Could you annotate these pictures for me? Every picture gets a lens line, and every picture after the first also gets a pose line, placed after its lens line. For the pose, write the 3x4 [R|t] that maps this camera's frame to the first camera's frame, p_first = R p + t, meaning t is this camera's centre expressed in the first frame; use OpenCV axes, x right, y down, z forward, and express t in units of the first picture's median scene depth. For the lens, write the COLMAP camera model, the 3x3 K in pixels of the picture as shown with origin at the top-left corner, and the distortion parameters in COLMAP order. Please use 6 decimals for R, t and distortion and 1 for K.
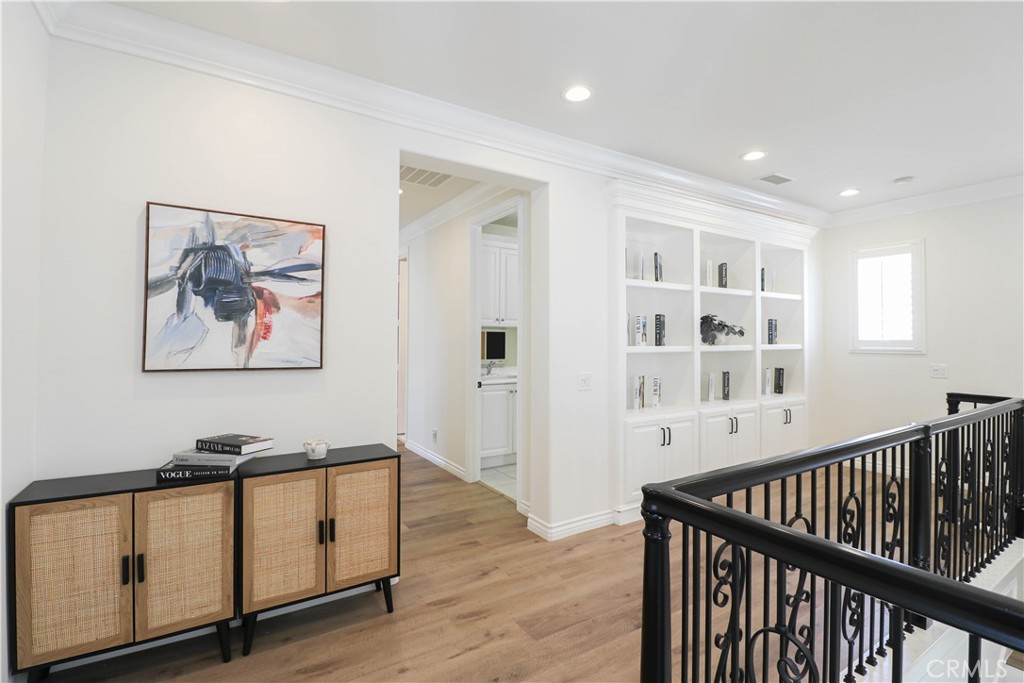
lens RADIAL K [[482.8, 0, 512.4], [0, 482.8, 340.8], [0, 0, 1]] dist [-0.013602, -0.001787]
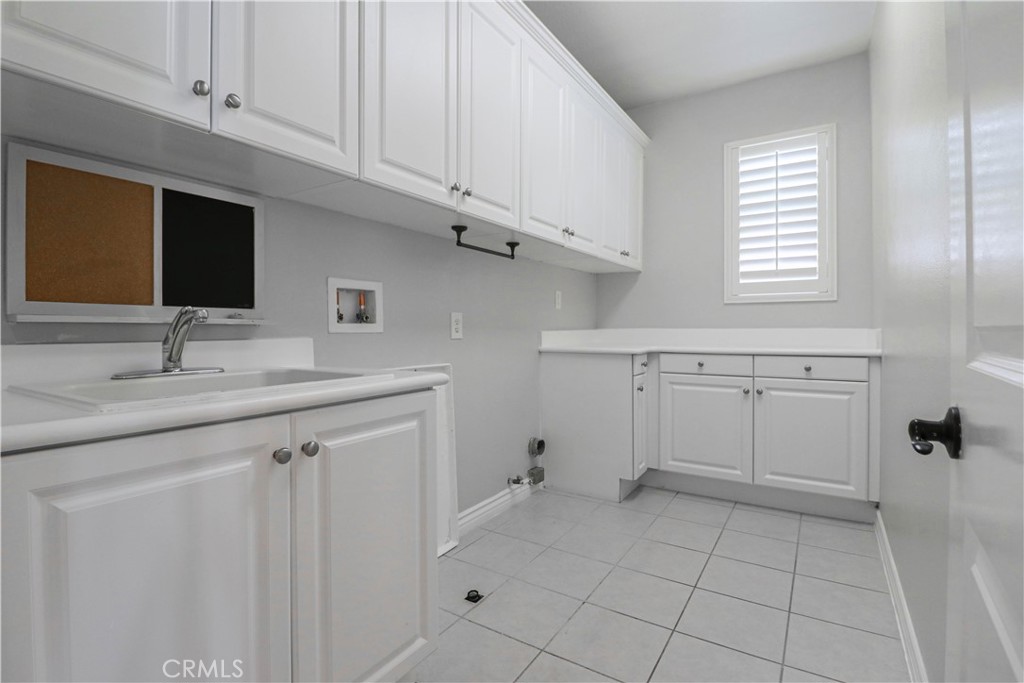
lens RADIAL K [[482.8, 0, 513.5], [0, 482.8, 336.0], [0, 0, 1]] dist [-0.013602, -0.001787]
pose [[0.905616, -0.012174, 0.423925, 0.000571], [0.009806, 0.999922, 0.007767, 0.052859], [-0.423986, -0.002877, 0.905664, 0.727593]]
